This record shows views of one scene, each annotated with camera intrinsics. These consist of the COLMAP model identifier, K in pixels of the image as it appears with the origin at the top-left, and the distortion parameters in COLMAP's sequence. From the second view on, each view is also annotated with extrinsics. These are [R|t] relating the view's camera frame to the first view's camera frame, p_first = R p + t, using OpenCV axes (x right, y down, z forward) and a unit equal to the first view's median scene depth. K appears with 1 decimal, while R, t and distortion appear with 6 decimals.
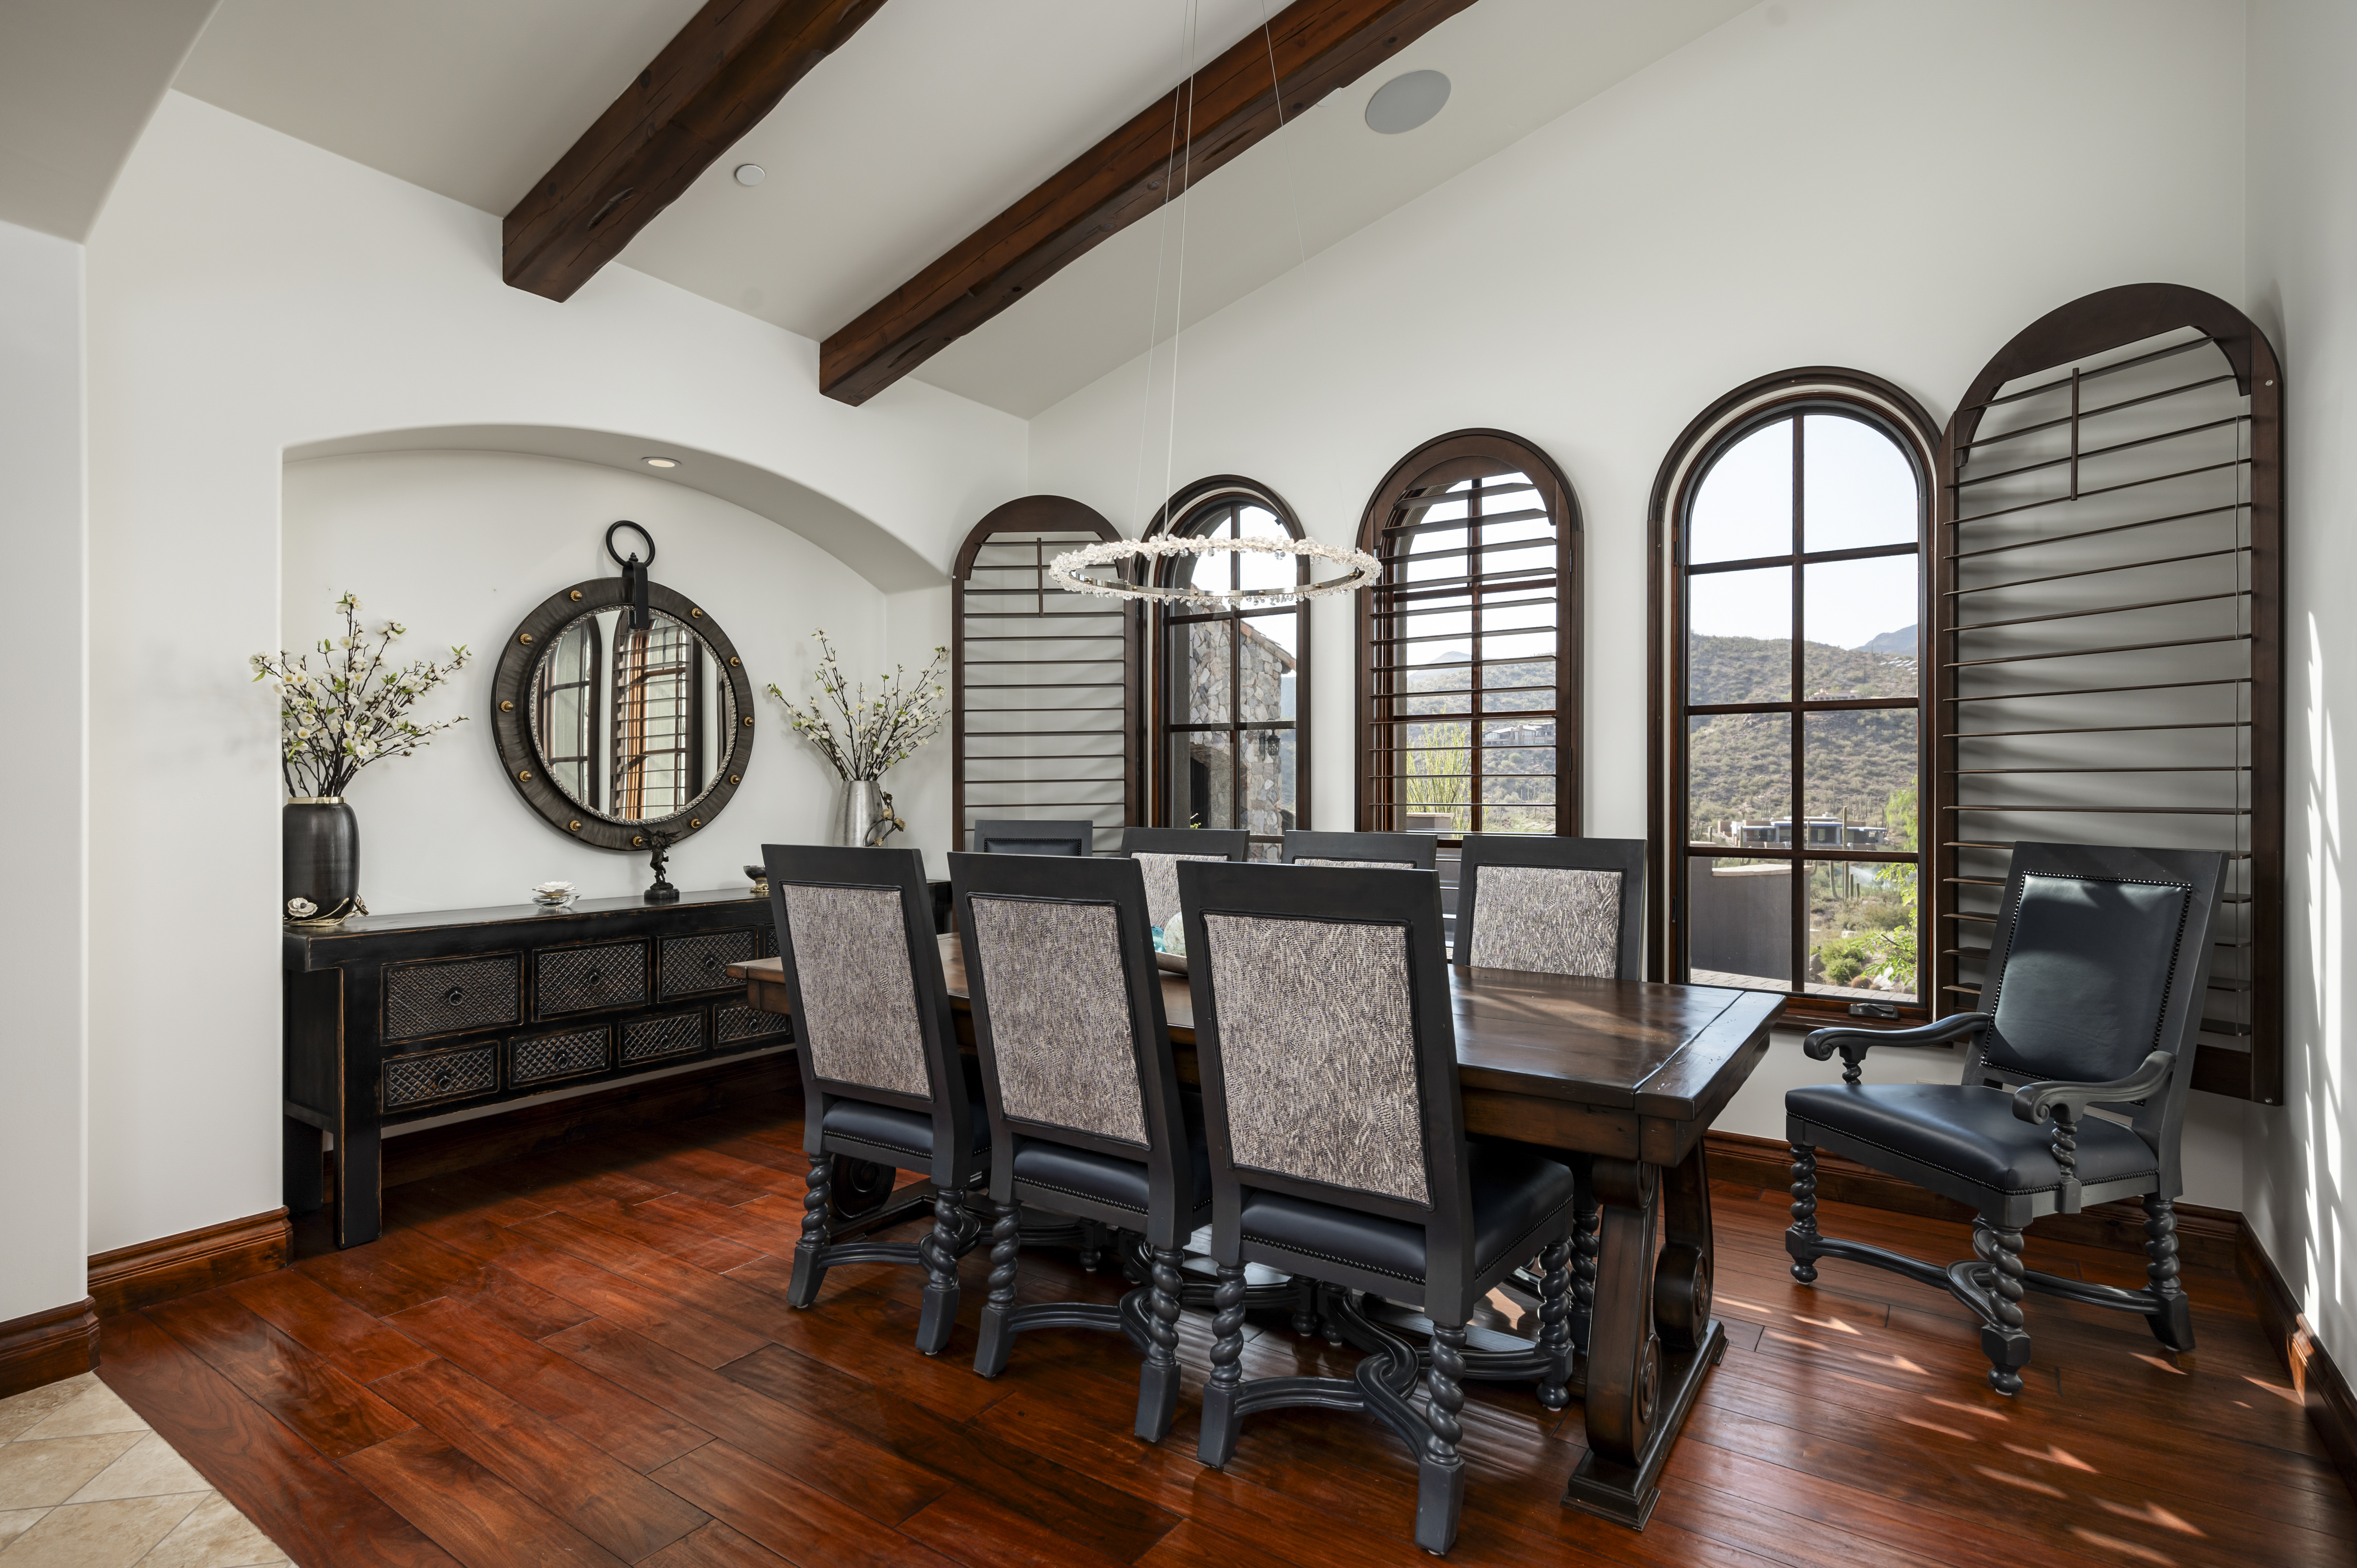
lens RADIAL K [[1152.9, 0, 1178.5], [0, 1152.9, 784.0], [0, 0, 1]] dist [0.001660, 0.000044]
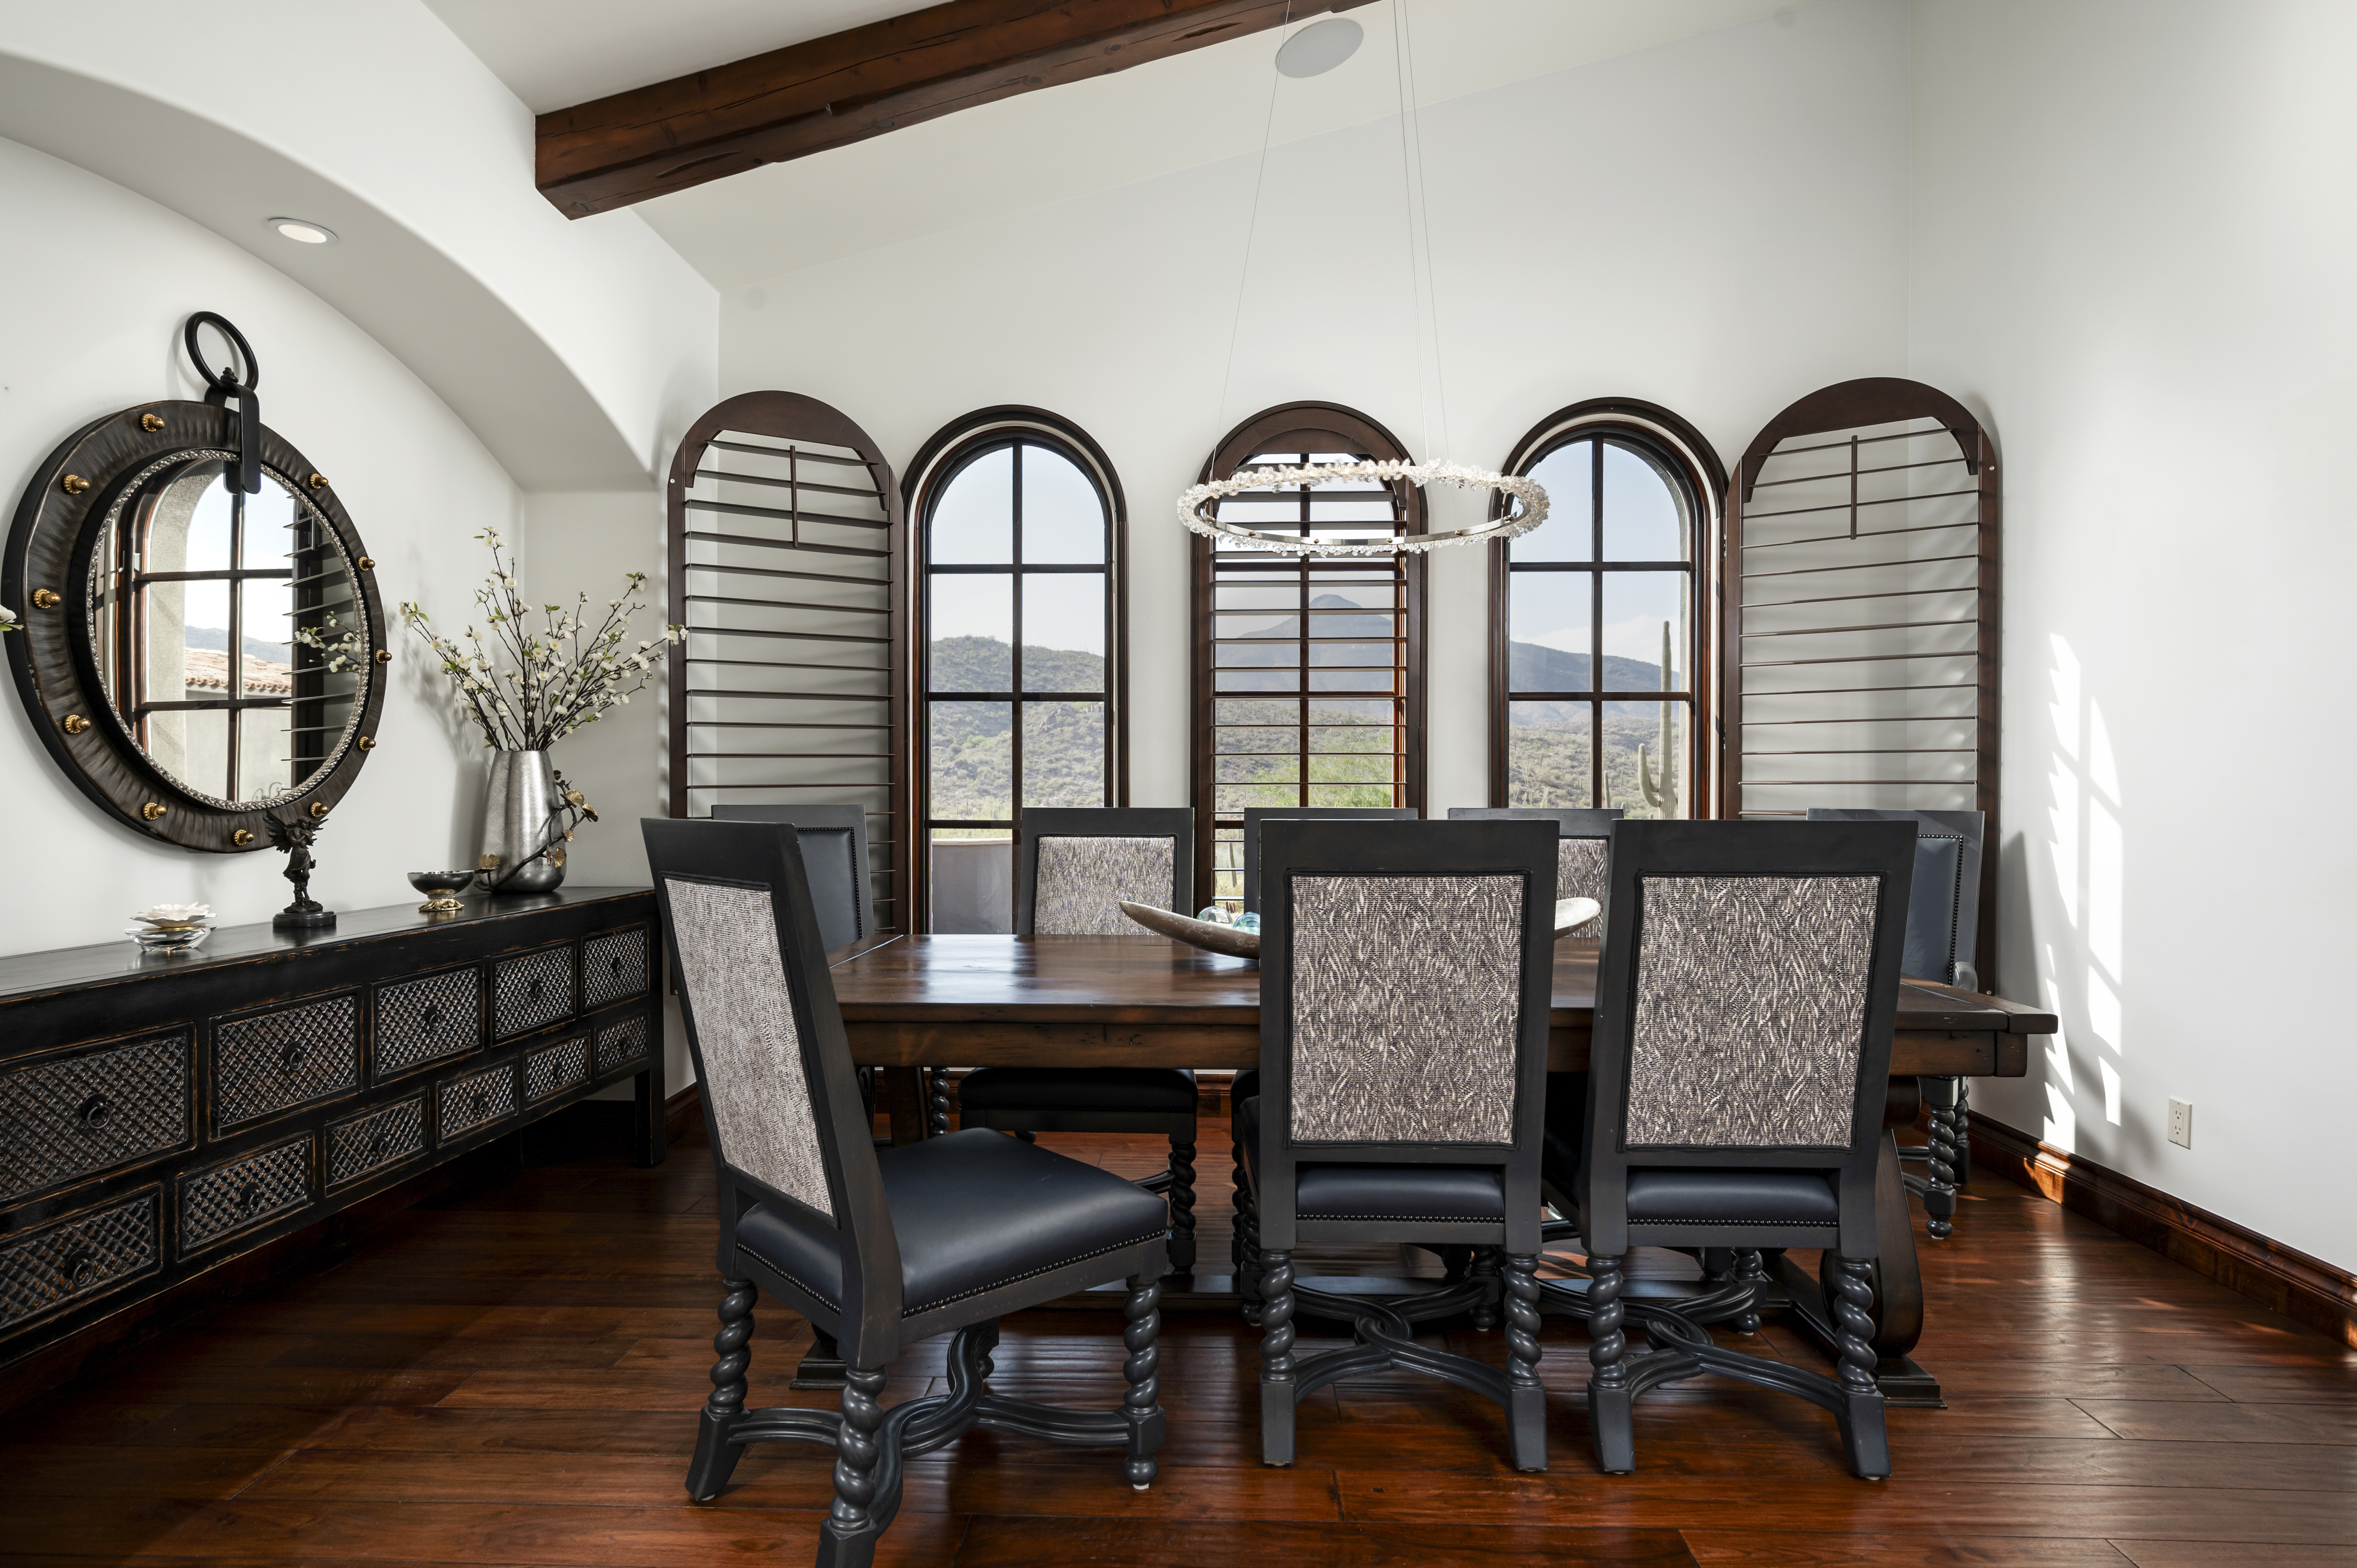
lens RADIAL K [[1212.5, 0, 1183.0], [0, 1212.5, 793.7], [0, 0, 1]] dist [-0.000251, -0.000371]
pose [[0.845980, -0.000161, 0.533215, -0.440757], [-0.004046, 0.999969, 0.006721, 0.022510], [-0.533200, -0.007843, 0.845953, 0.206111]]
